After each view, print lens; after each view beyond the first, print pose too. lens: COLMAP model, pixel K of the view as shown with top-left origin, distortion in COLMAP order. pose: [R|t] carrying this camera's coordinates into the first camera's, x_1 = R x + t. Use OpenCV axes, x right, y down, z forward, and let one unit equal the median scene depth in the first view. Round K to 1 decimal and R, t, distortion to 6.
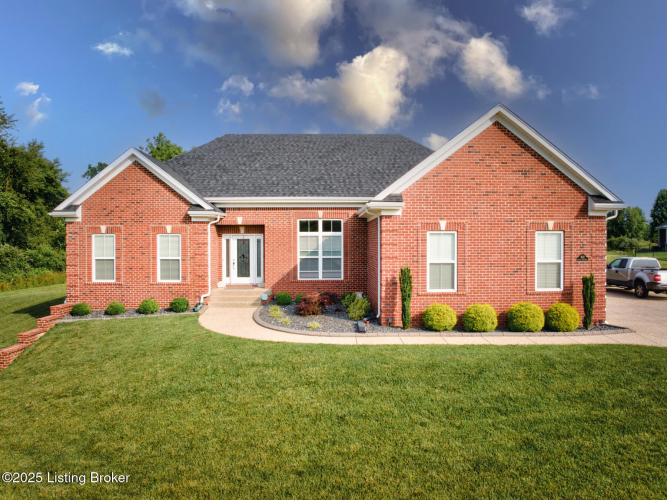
lens RADIAL K [[487.6, 0, 333.1], [0, 487.6, 243.9], [0, 0, 1]] dist [-0.081251, -0.021919]
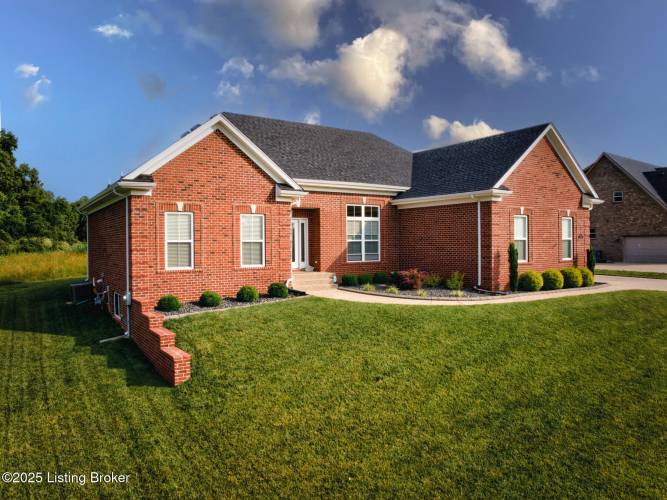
lens RADIAL K [[487.6, 0, 326.9], [0, 487.6, 254.1], [0, 0, 1]] dist [-0.081251, -0.021919]
pose [[0.845656, -0.016292, 0.533480, -0.665943], [0.011260, 0.999856, 0.012686, 0.042057], [-0.533610, -0.004721, 0.845718, 0.139435]]
